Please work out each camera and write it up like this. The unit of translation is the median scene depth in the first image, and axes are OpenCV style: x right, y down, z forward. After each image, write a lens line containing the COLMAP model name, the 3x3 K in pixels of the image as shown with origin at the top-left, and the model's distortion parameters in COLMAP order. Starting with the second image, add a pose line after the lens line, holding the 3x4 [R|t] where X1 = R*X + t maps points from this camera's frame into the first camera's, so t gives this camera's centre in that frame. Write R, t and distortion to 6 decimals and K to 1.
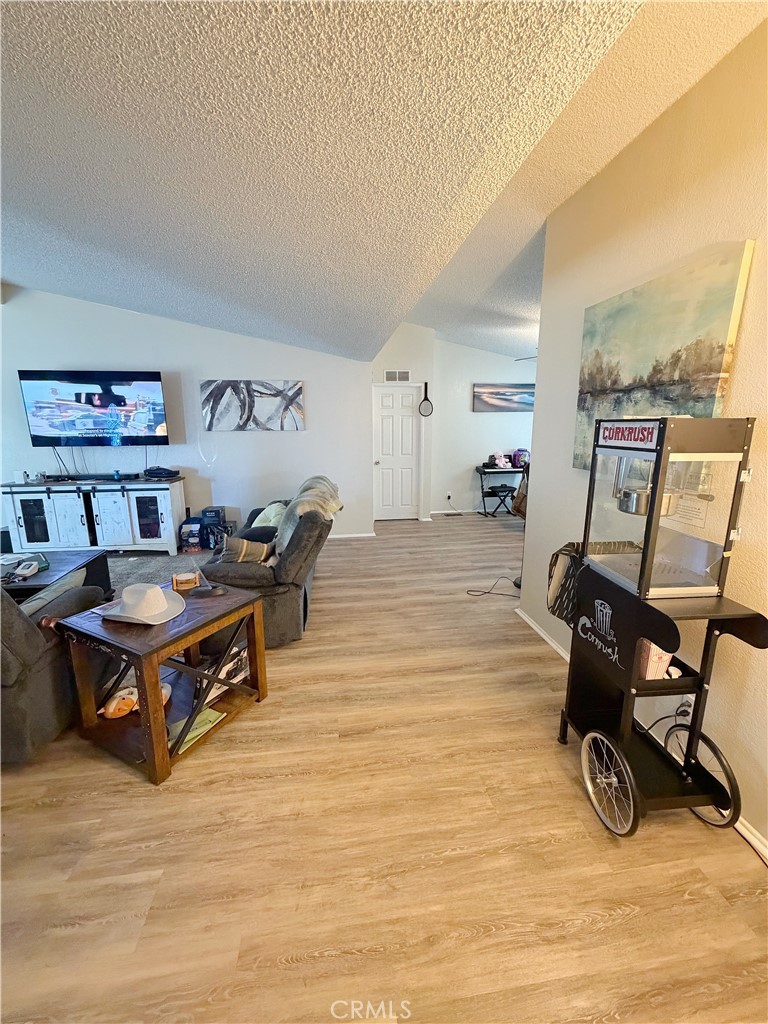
lens RADIAL K [[408.7, 0, 385.2], [0, 408.7, 510.1], [0, 0, 1]] dist [0.001700, 0.000108]
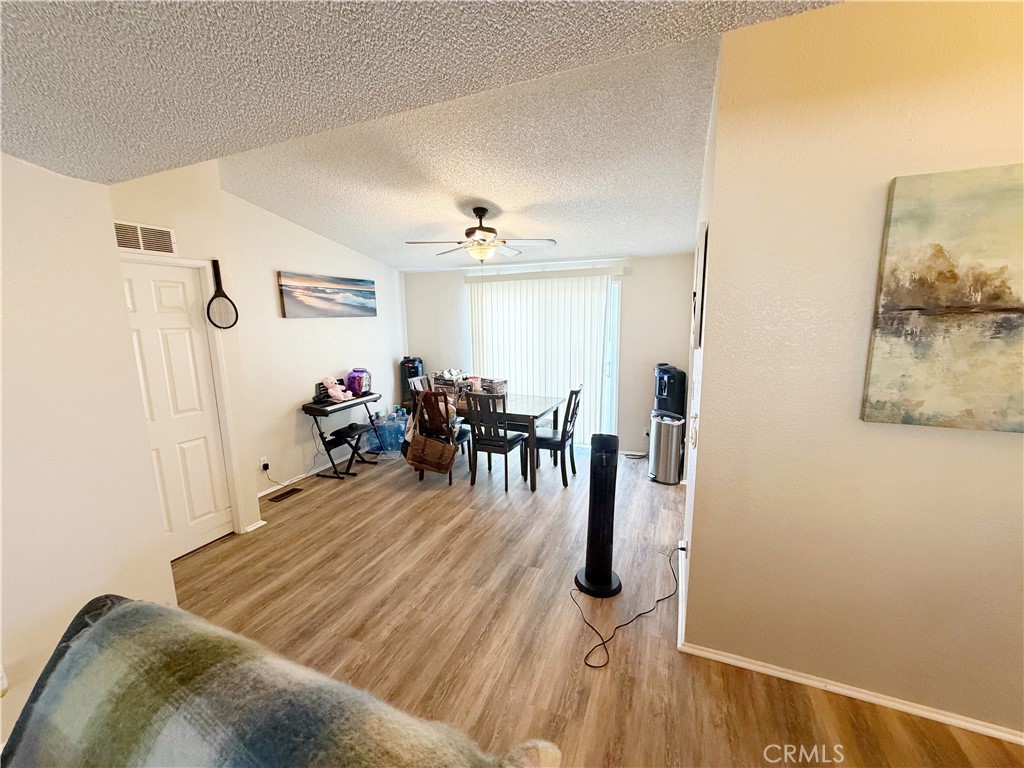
lens RADIAL K [[408.7, 0, 511.6], [0, 408.7, 383.7], [0, 0, 1]] dist [0.001700, 0.000108]
pose [[0.515325, -0.140277, 0.845436, -0.190081], [0.188716, 0.980872, 0.047719, -0.154677], [-0.835958, 0.134957, 0.531940, 0.577485]]
